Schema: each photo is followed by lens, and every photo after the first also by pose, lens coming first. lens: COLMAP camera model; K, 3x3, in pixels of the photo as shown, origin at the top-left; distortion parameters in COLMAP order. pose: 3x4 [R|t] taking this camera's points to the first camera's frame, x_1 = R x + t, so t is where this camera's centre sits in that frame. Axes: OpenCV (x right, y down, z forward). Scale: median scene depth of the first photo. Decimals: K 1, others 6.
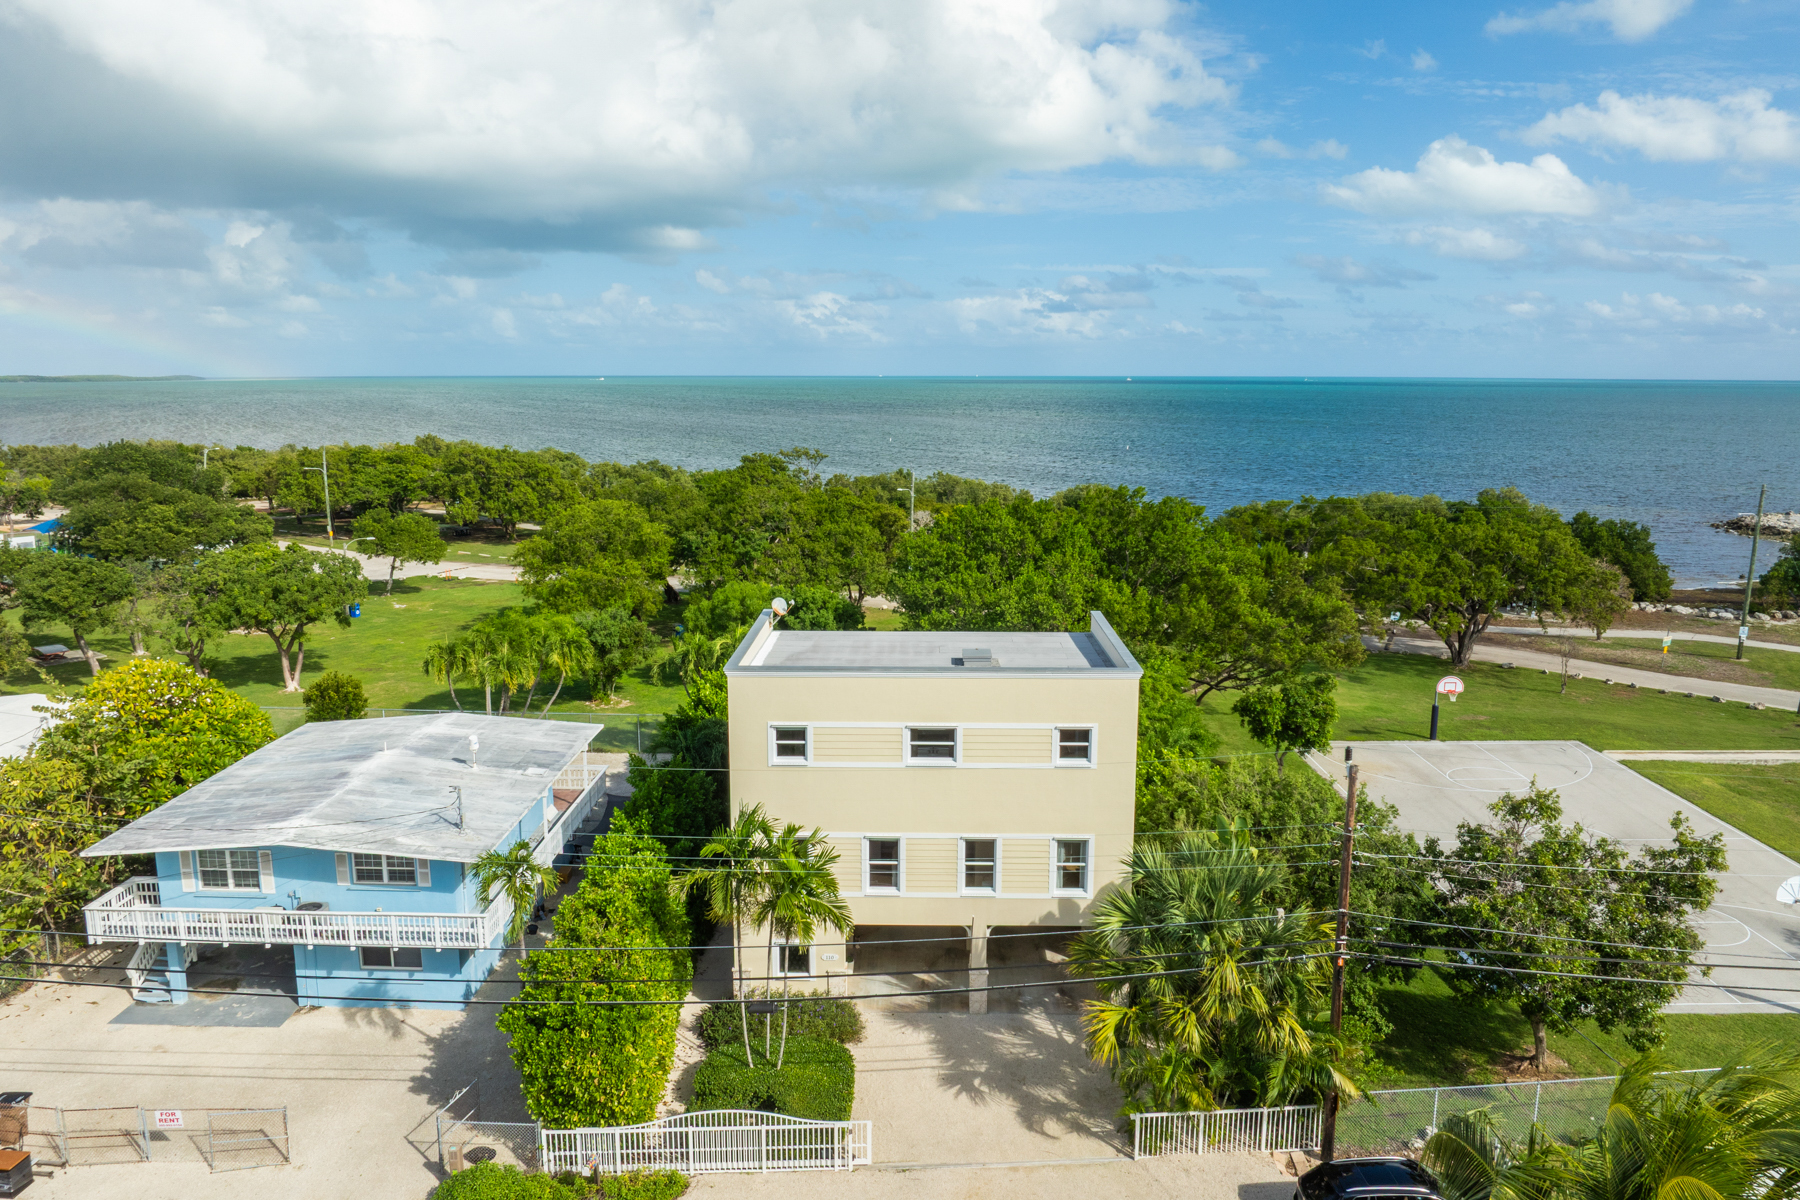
lens RADIAL K [[1267.7, 0, 891.9], [0, 1267.7, 600.8], [0, 0, 1]] dist [-0.029133, 0.004606]
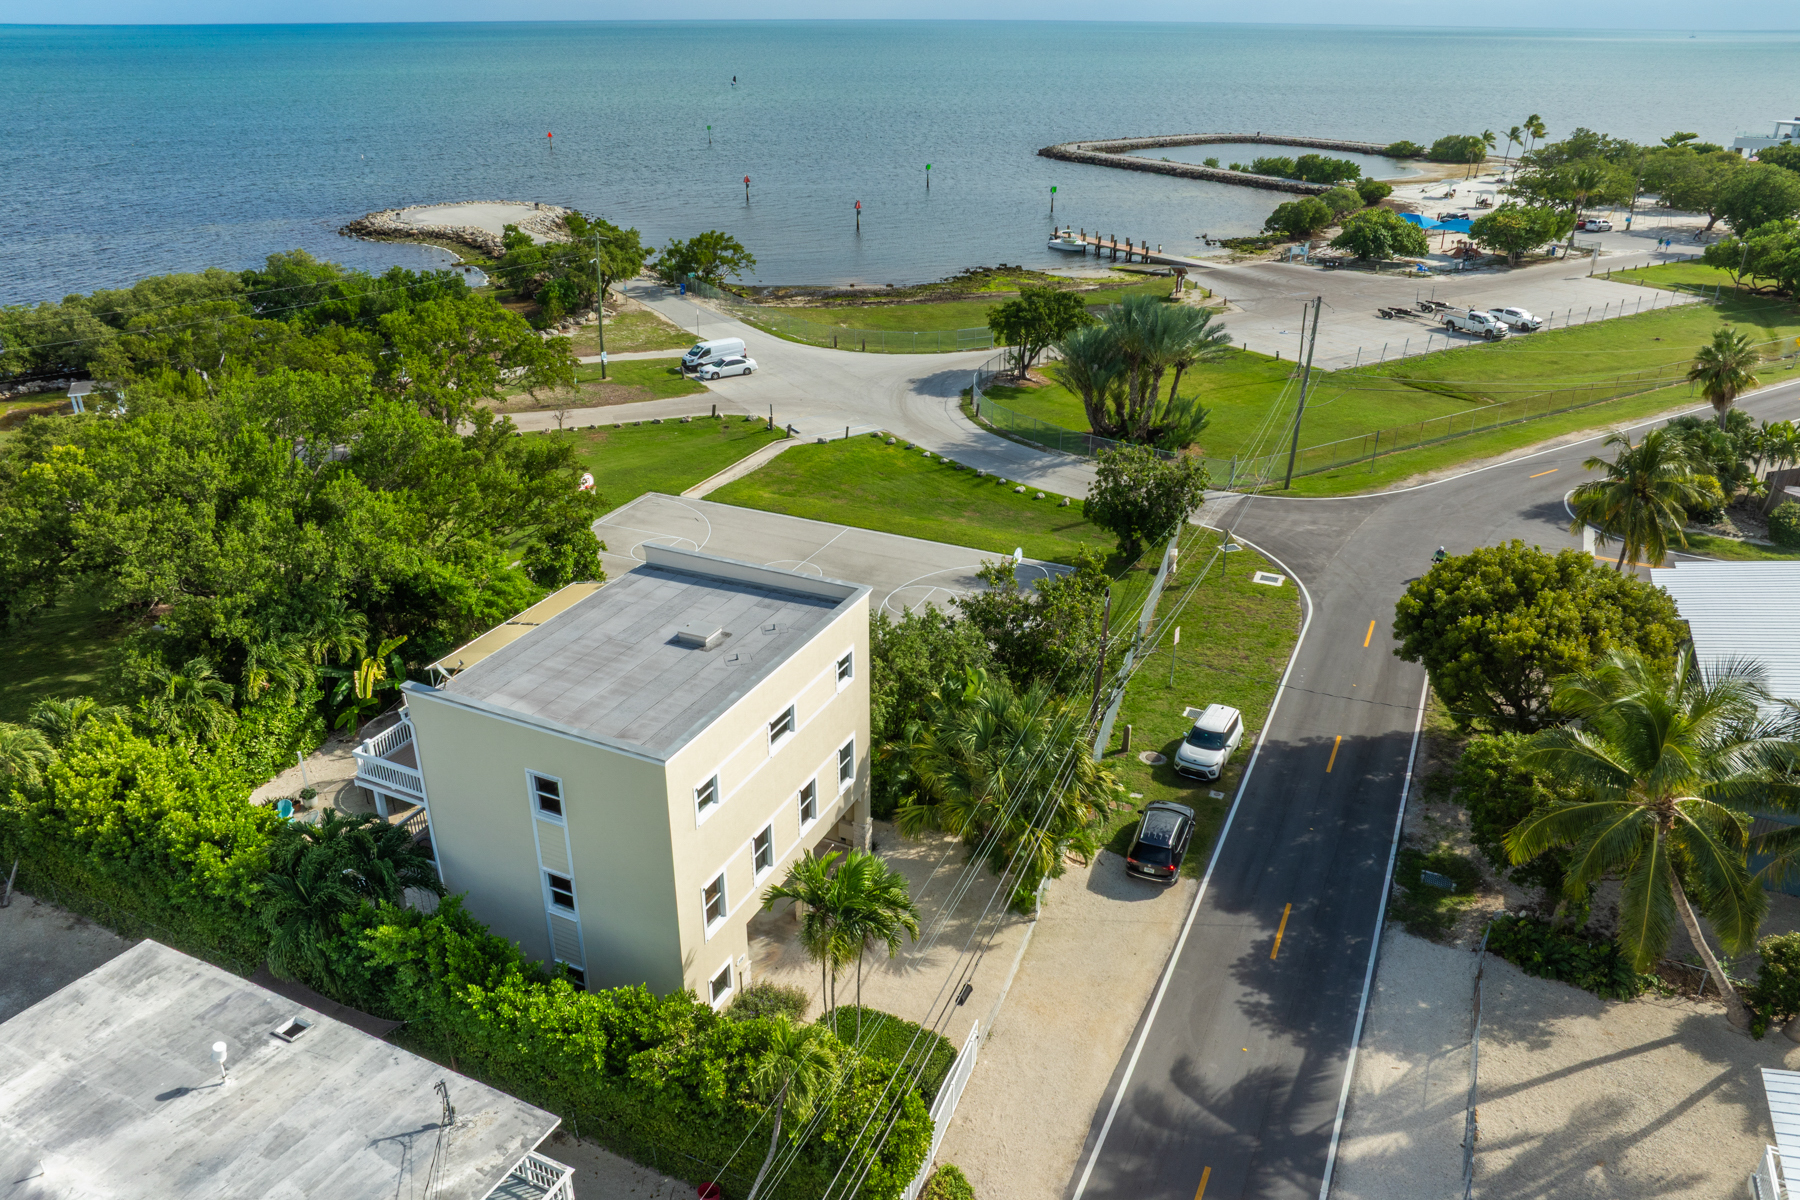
lens RADIAL K [[1267.7, 0, 891.9], [0, 1267.7, 600.8], [0, 0, 1]] dist [-0.029133, 0.004606]
pose [[0.412872, -0.382662, 0.826503, -0.741333], [0.159063, 0.923806, 0.348254, -0.326016], [-0.896792, -0.012318, 0.442281, 0.454840]]
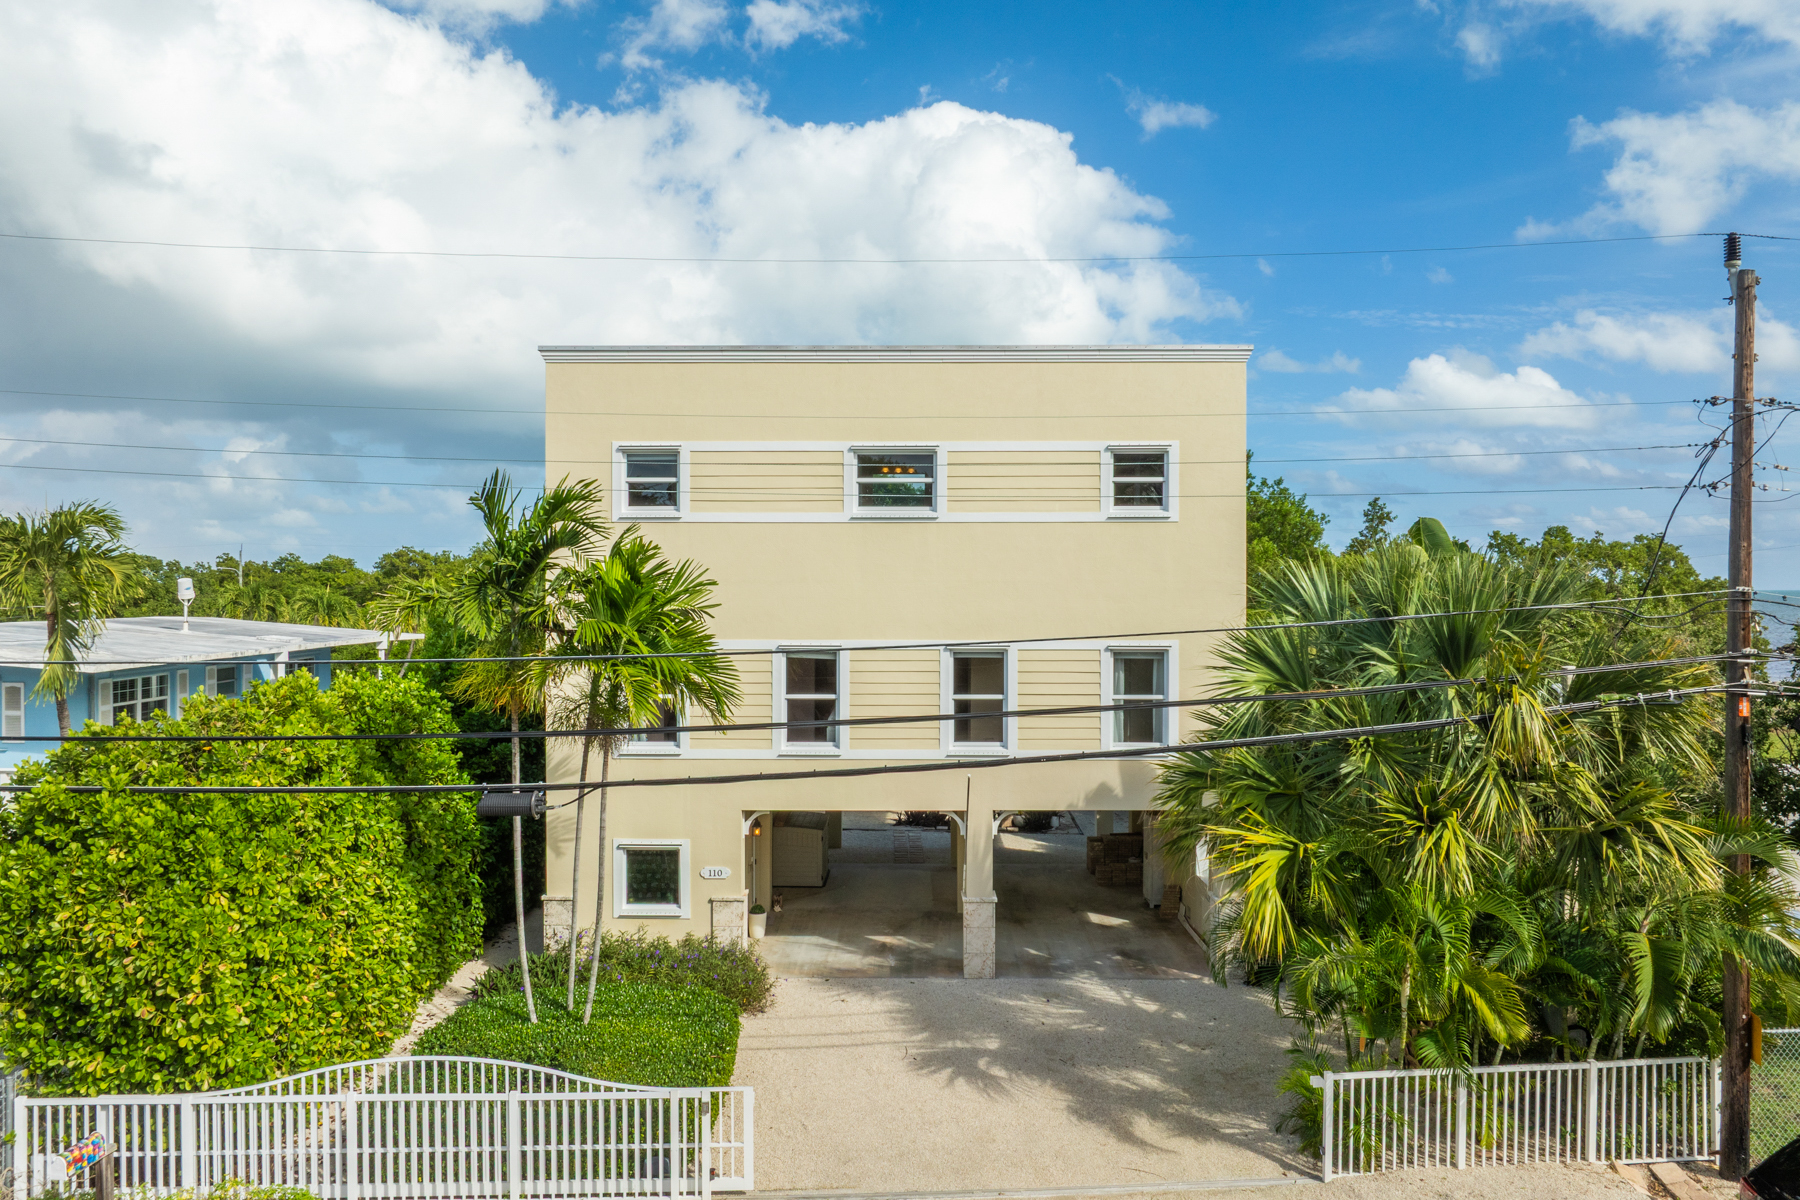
lens RADIAL K [[1274.7, 0, 886.7], [0, 1274.7, 602.0], [0, 0, 1]] dist [-0.004330, -0.003108]
pose [[0.999997, -0.002342, 0.000909, 0.027351], [0.002467, 0.984071, -0.177759, 0.268635], [-0.000478, 0.177760, 0.984074, 0.426559]]
